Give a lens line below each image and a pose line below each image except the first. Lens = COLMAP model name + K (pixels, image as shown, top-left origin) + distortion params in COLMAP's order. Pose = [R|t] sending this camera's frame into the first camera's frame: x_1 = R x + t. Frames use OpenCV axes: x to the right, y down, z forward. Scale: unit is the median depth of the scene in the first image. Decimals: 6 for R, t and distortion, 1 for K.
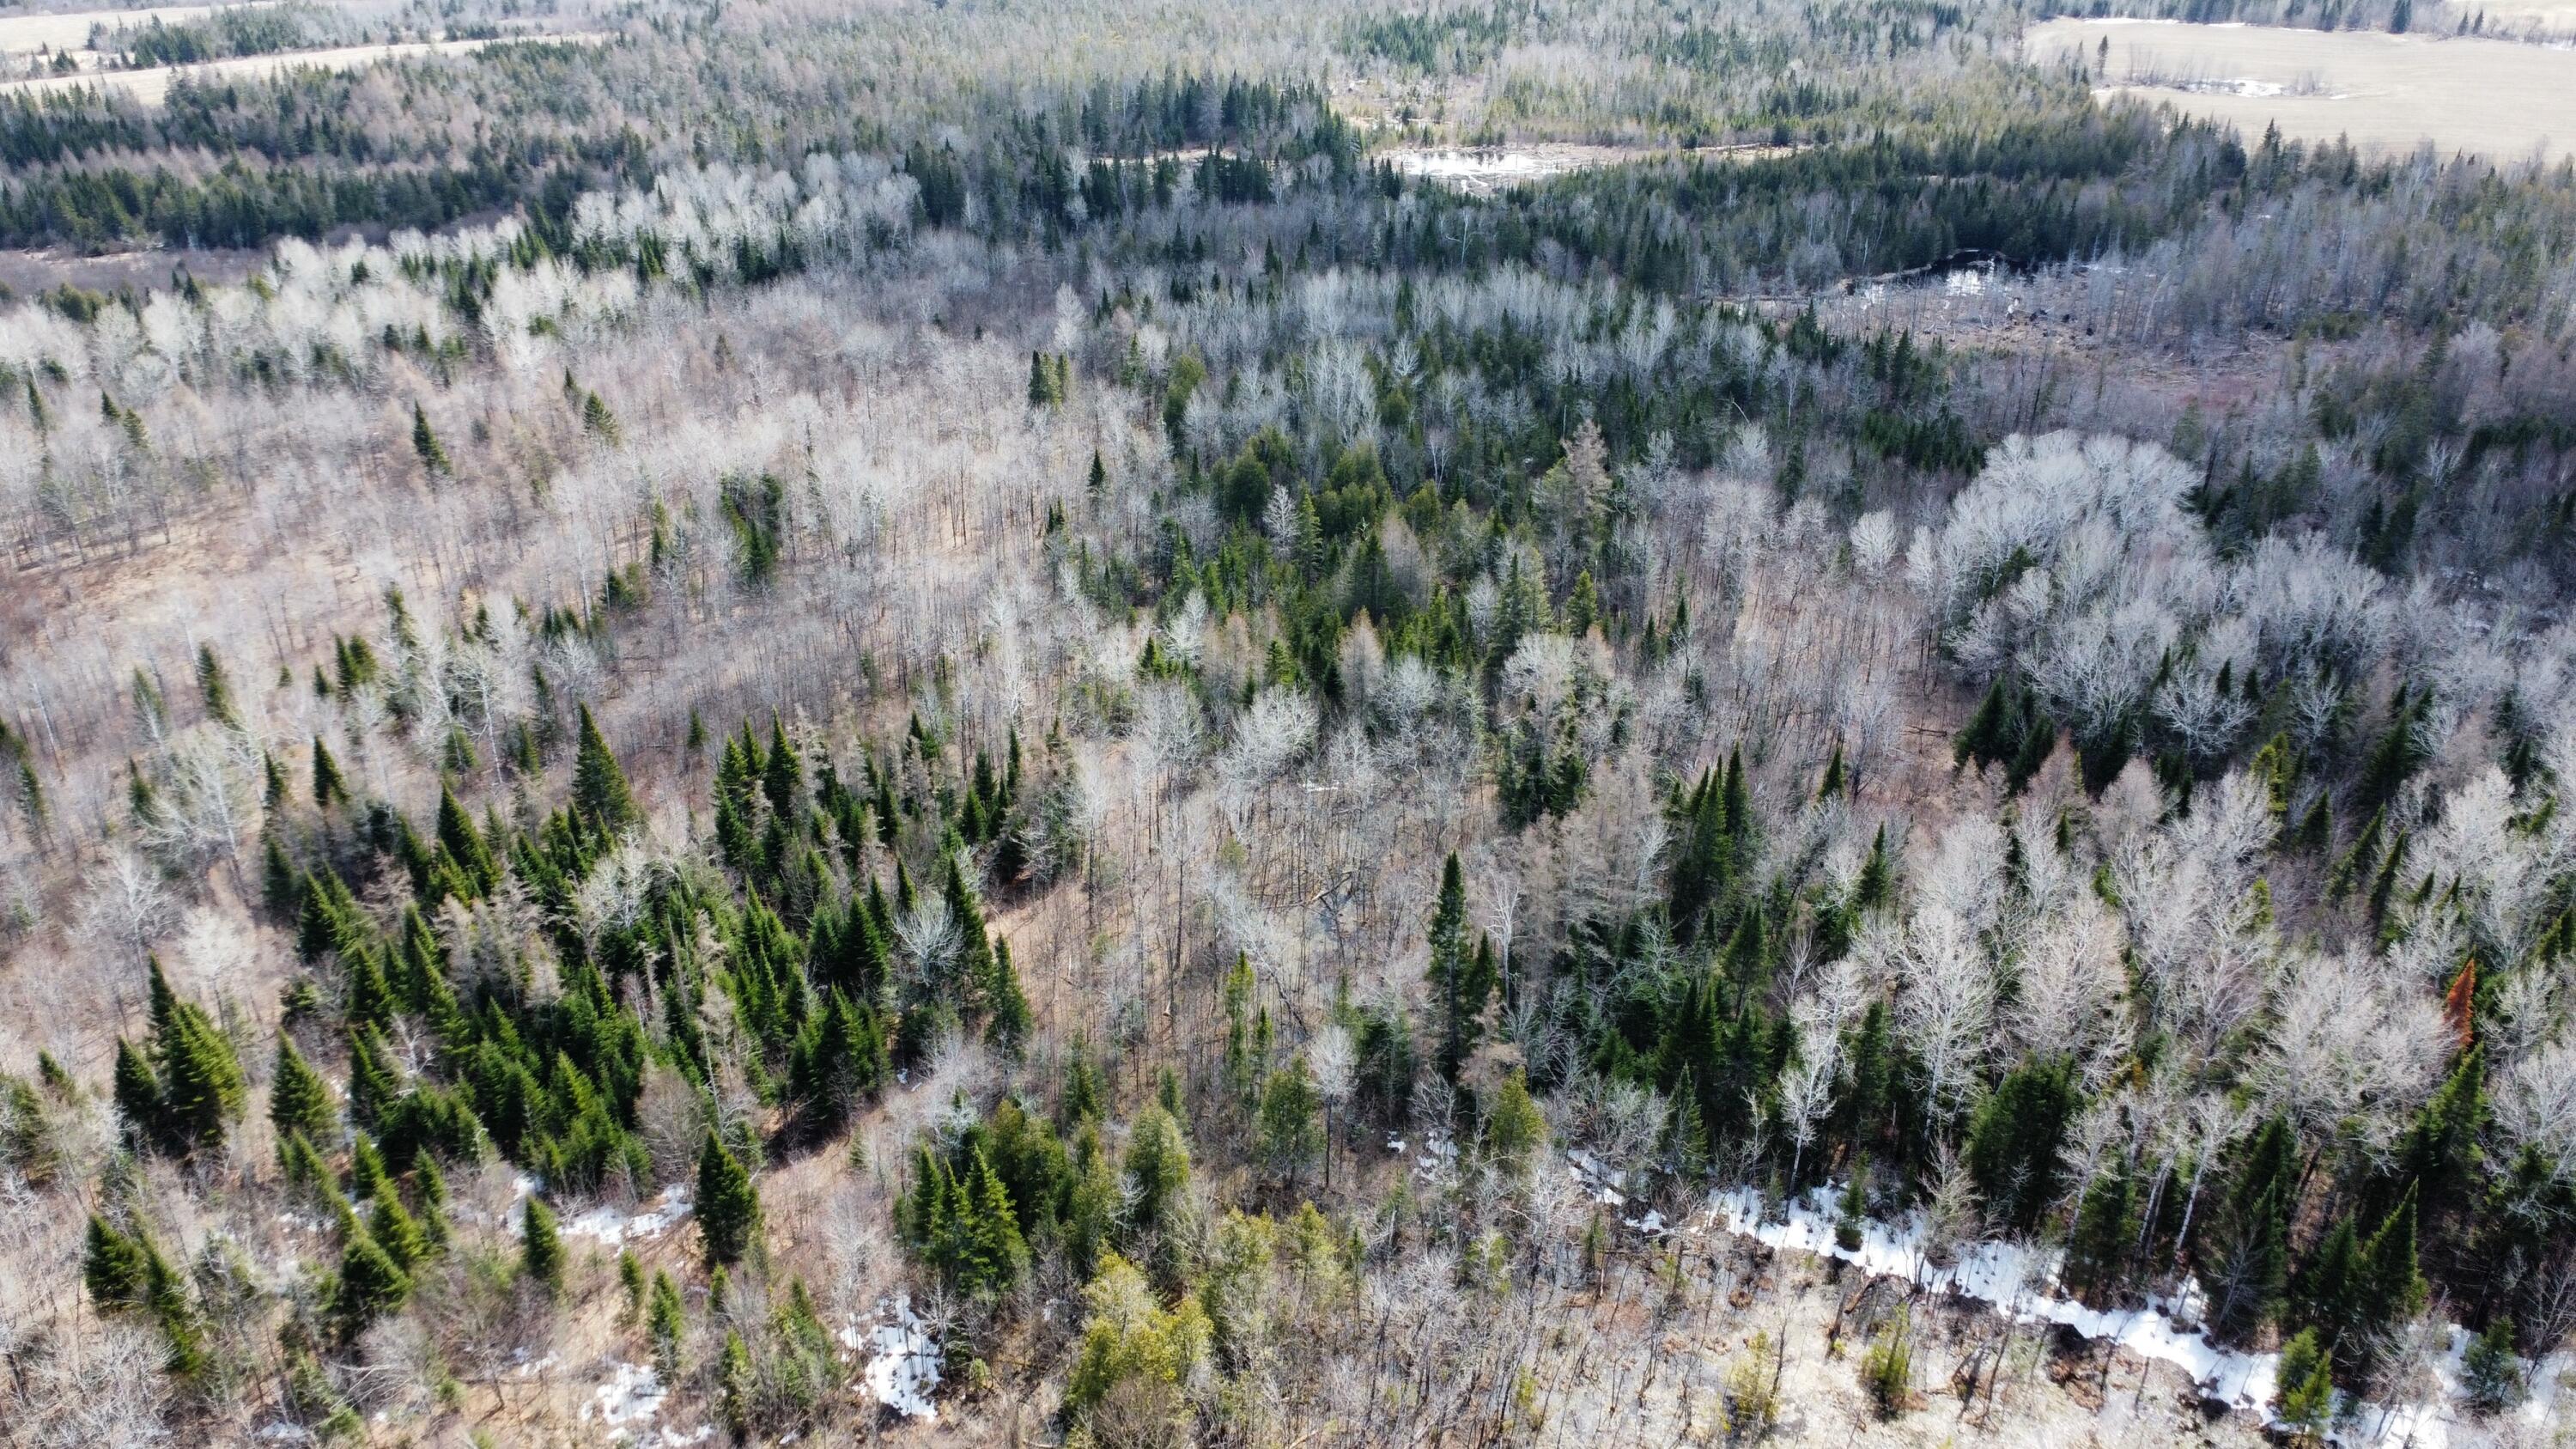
lens RADIAL K [[1903.9, 0, 1282.9], [0, 1903.9, 726.7], [0, 0, 1]] dist [0.009880, 0.000181]
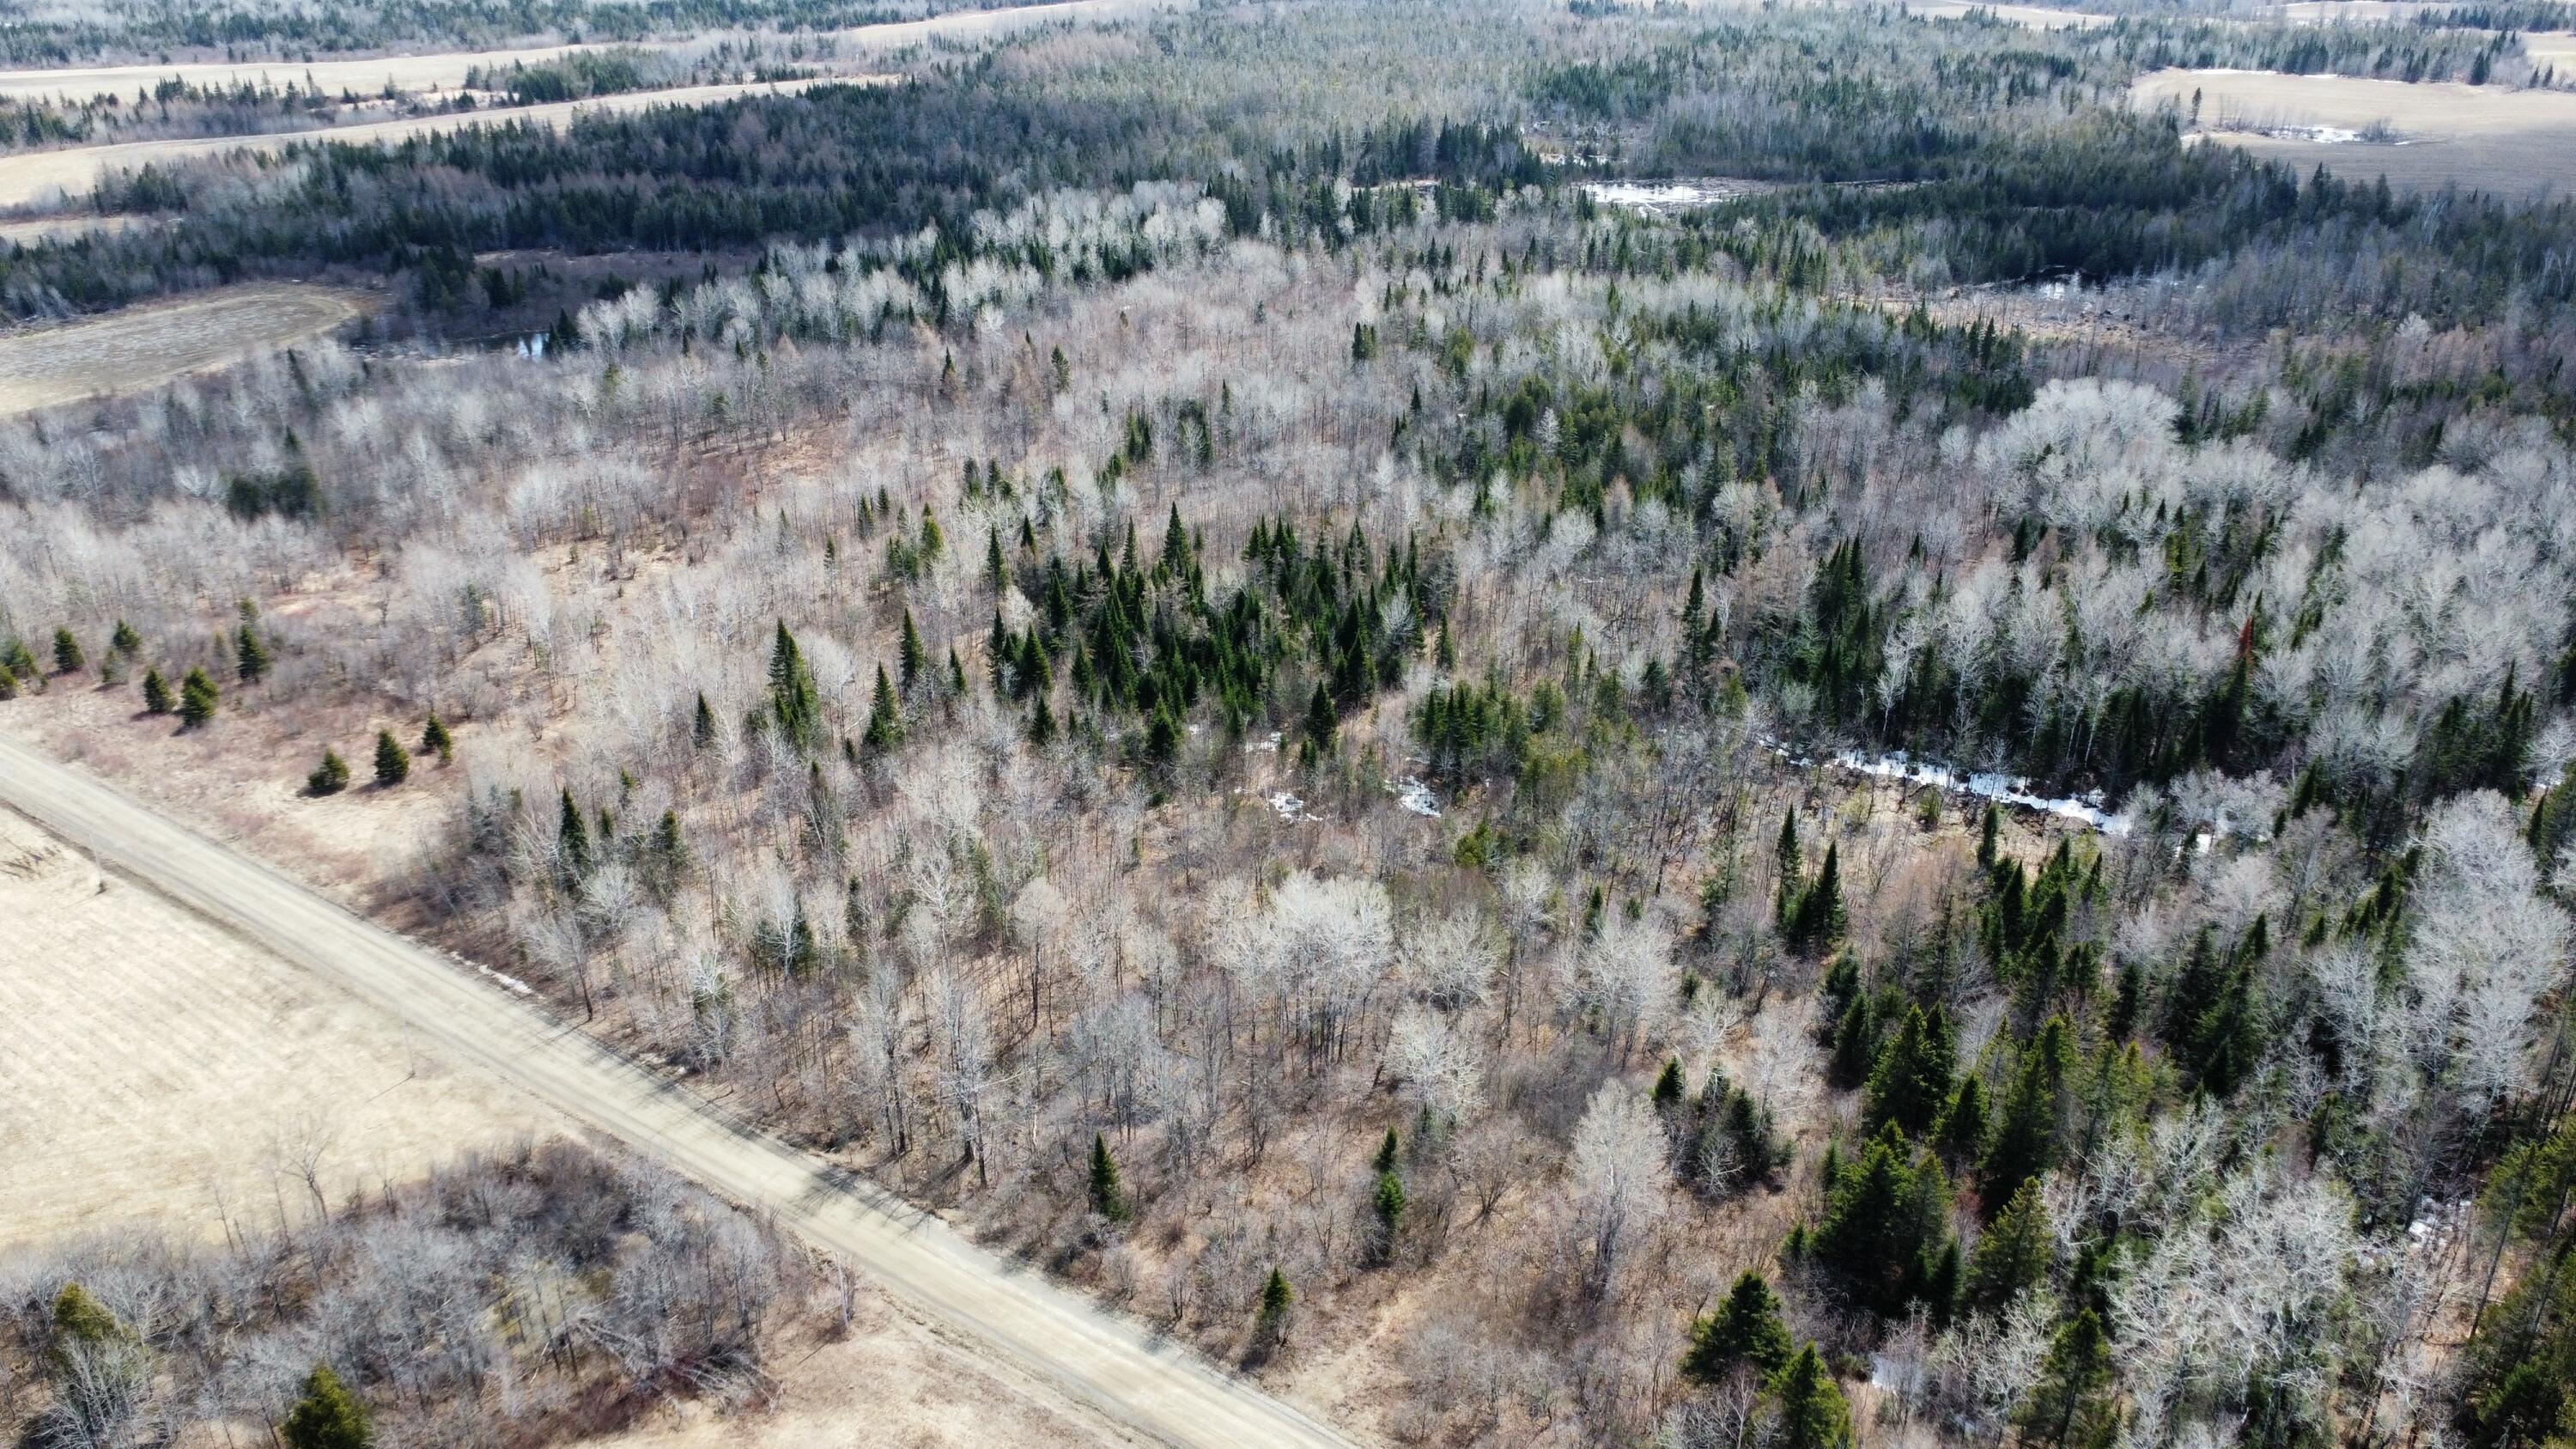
lens RADIAL K [[1903.9, 0, 1275.3], [0, 1903.9, 741.1], [0, 0, 1]] dist [0.009880, 0.000181]
pose [[0.997666, 0.027406, -0.062536, -0.117403], [-0.027840, 0.999594, -0.006076, 0.151675], [0.062344, 0.007803, 0.998024, -0.505540]]
